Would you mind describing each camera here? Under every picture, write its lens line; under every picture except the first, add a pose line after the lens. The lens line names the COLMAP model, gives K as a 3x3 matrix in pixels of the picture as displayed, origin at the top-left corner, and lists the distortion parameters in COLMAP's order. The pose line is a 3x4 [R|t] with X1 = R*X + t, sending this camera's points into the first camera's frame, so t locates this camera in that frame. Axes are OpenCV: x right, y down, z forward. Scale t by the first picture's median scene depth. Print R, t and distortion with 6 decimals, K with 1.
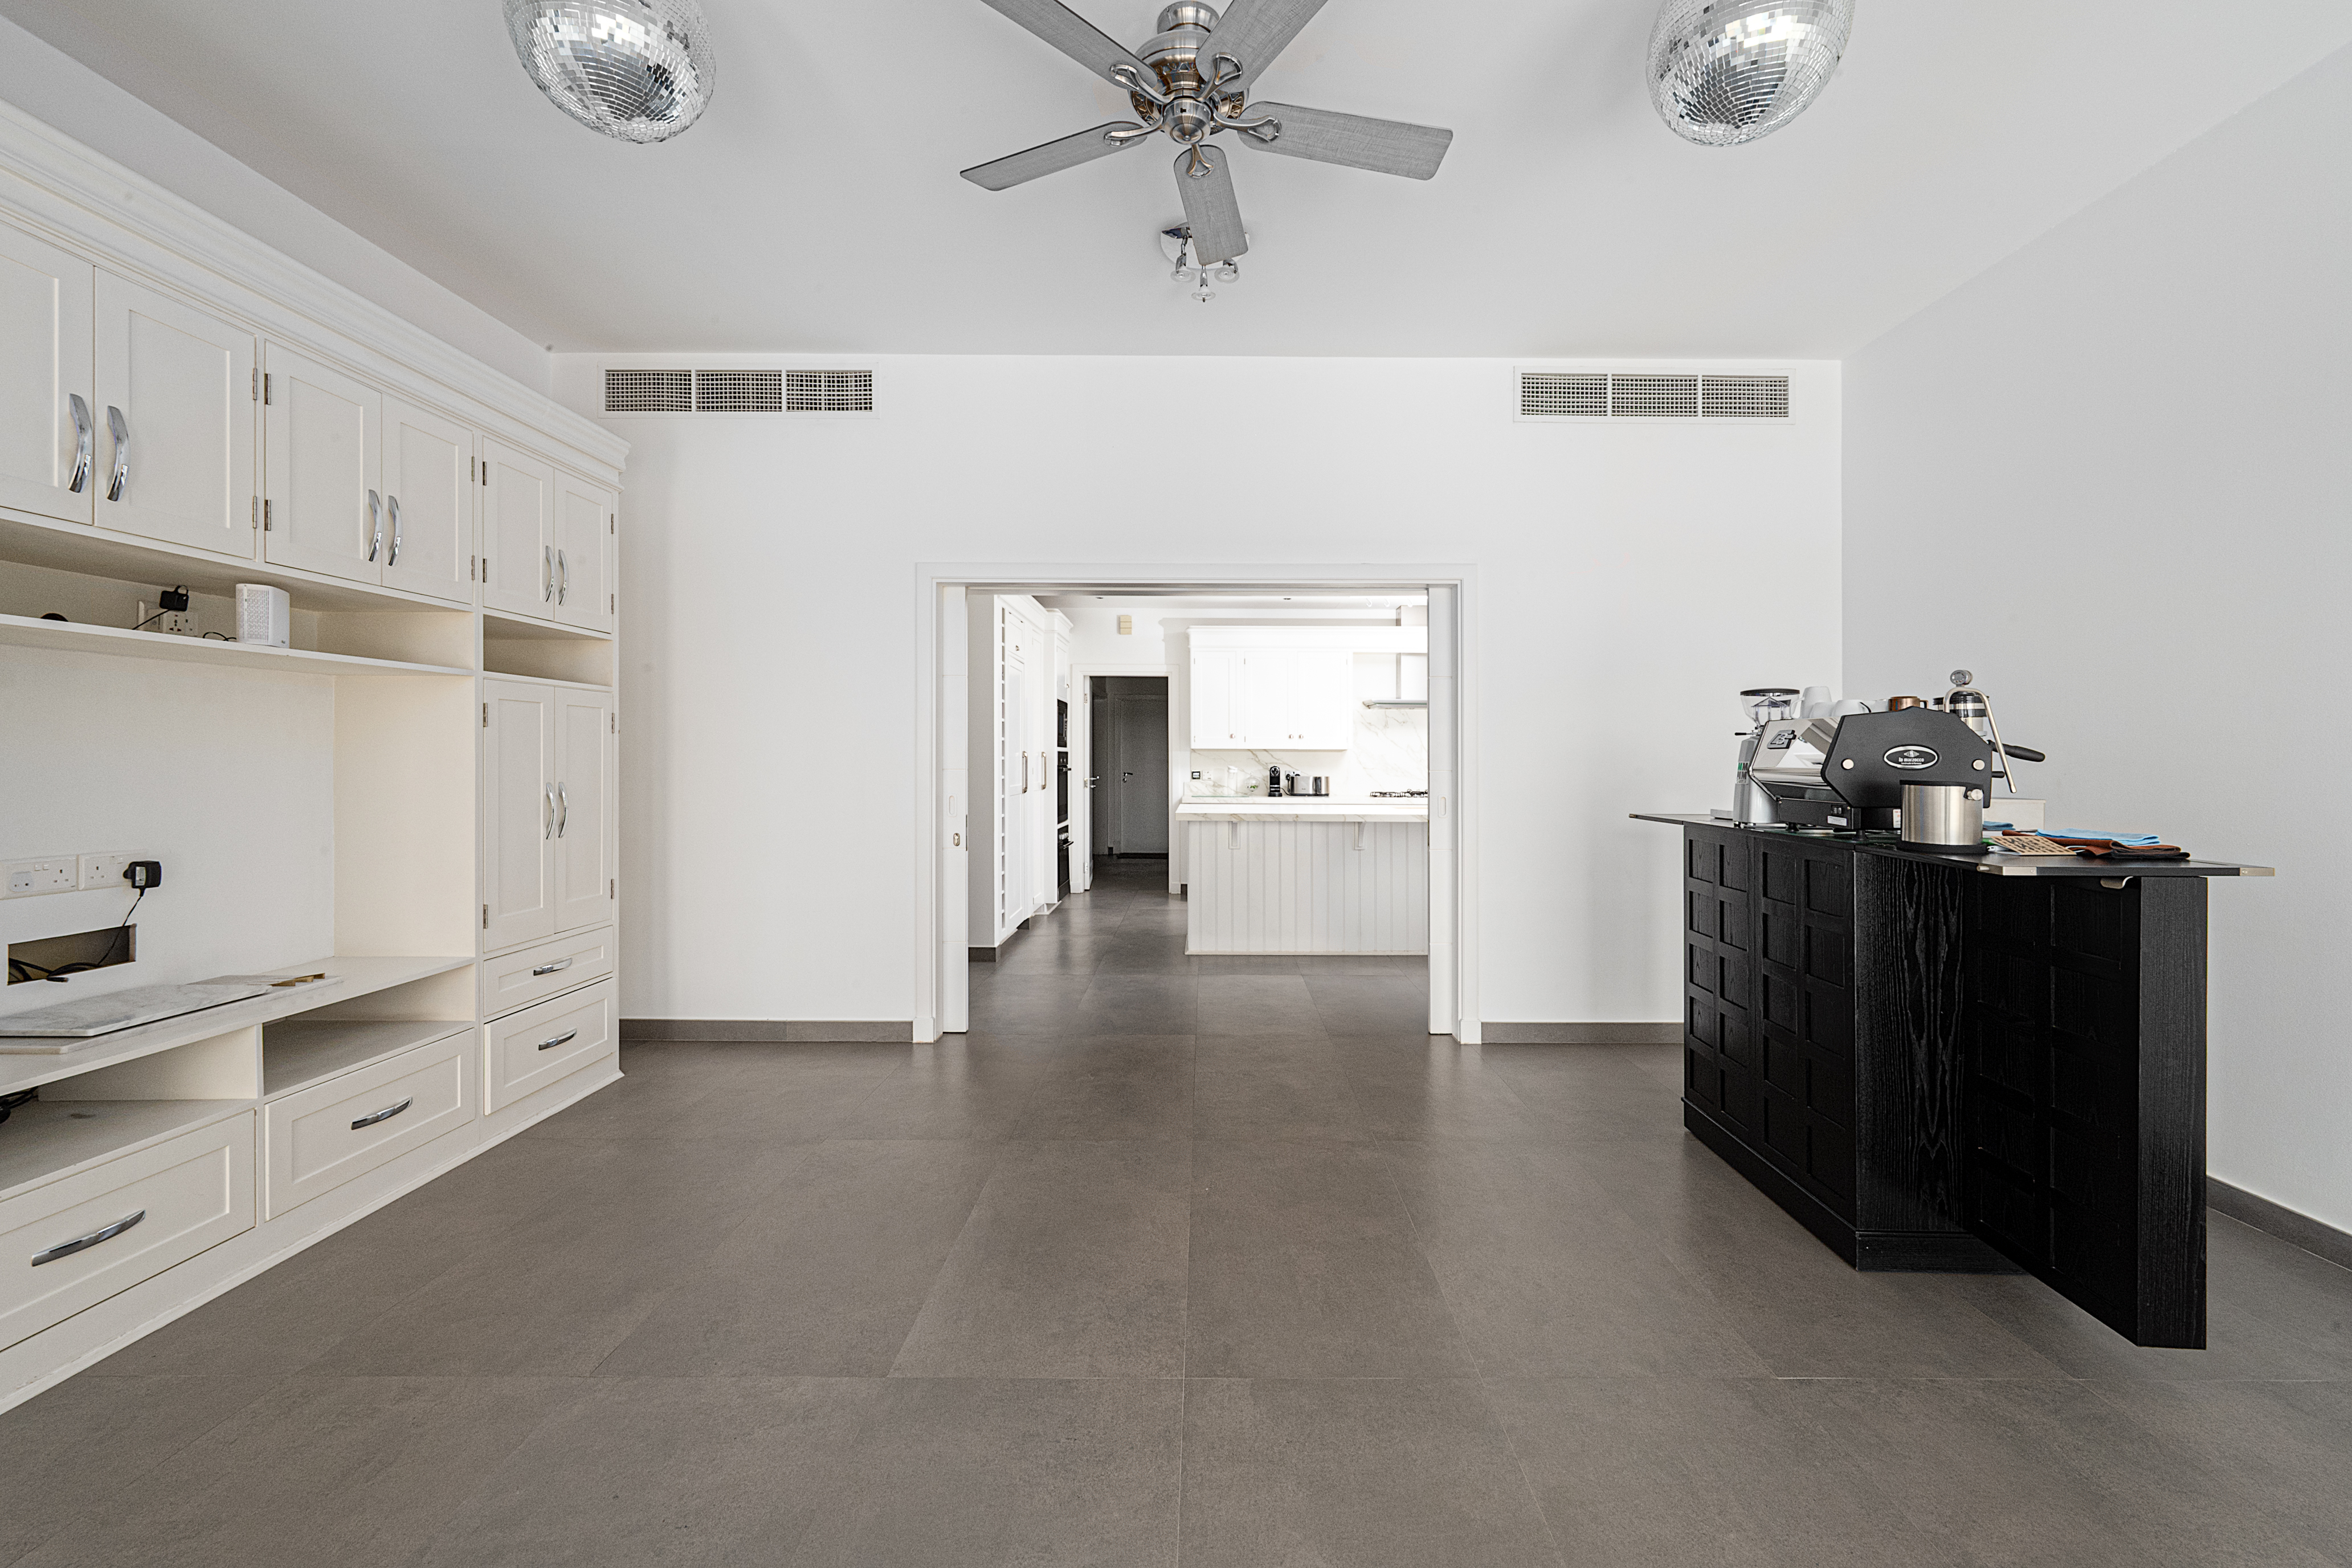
lens RADIAL K [[935.2, 0, 1164.4], [0, 935.2, 767.3], [0, 0, 1]] dist [-0.000484, -0.000173]
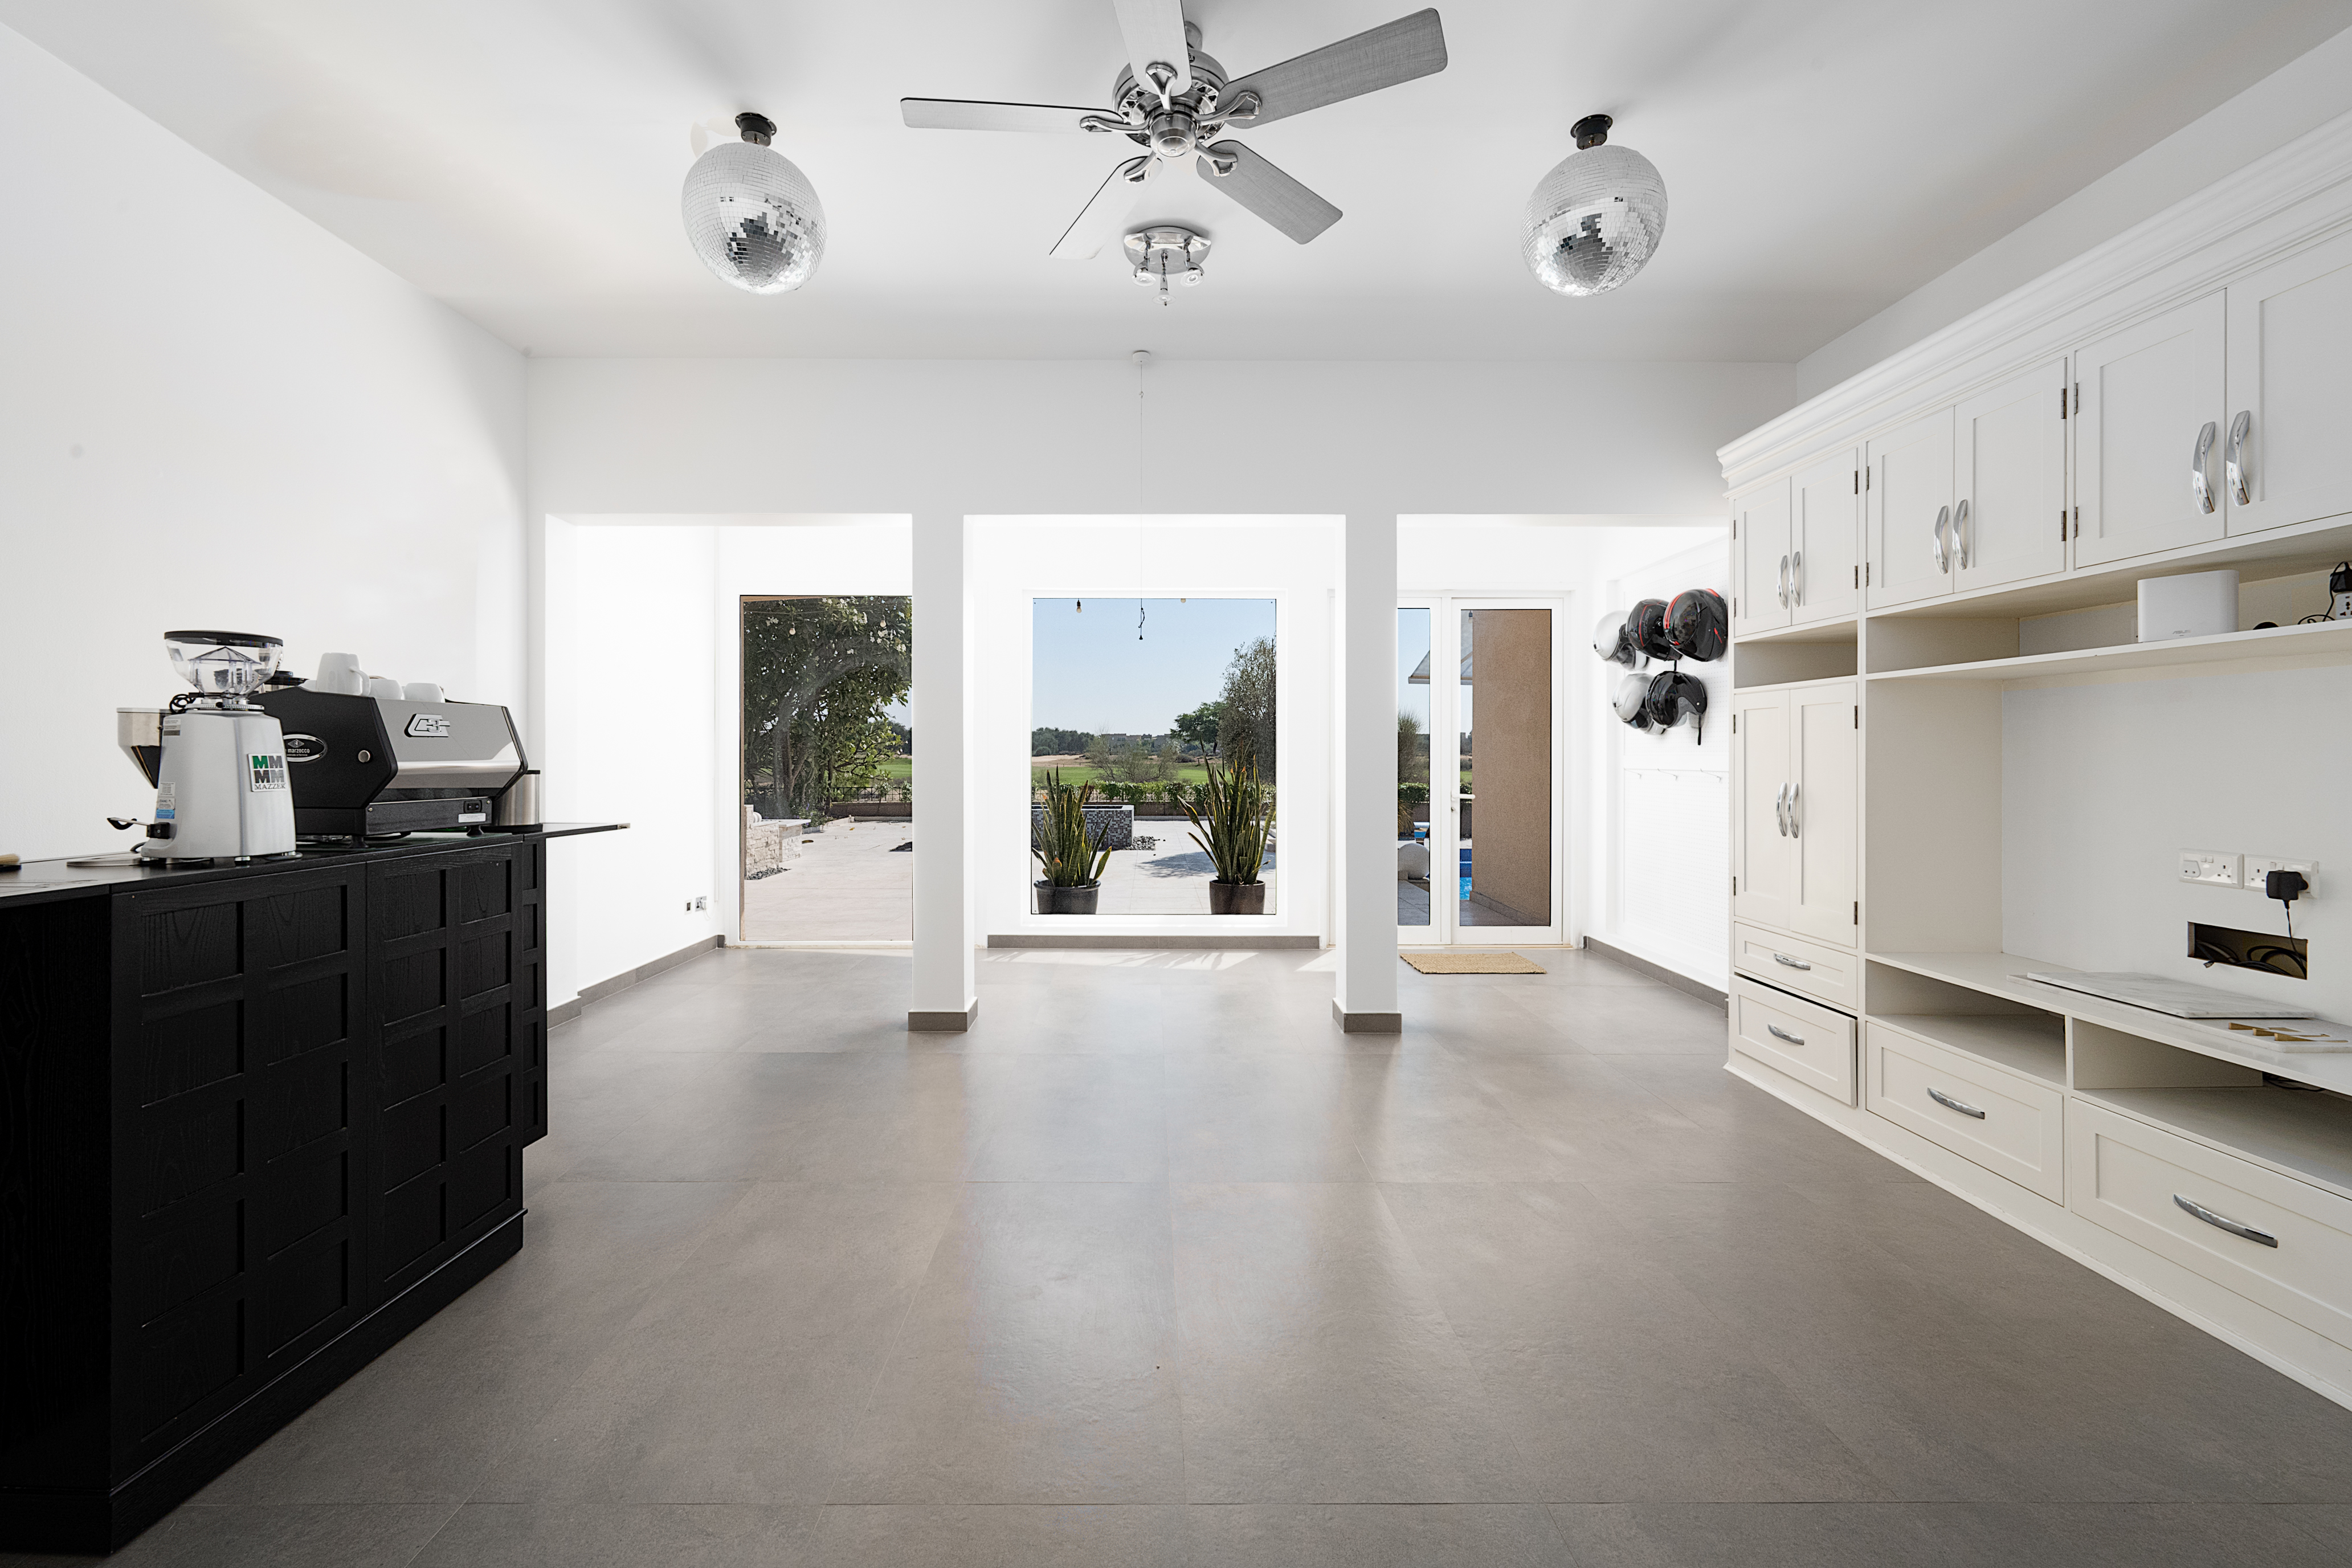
lens RADIAL K [[935.2, 0, 1164.4], [0, 935.2, 767.3], [0, 0, 1]] dist [-0.000484, -0.000173]
pose [[-0.999585, -0.005717, -0.028236, 0.058607], [-0.006006, 0.999930, 0.010155, -0.006208], [0.028176, 0.010321, -0.999550, 1.878603]]
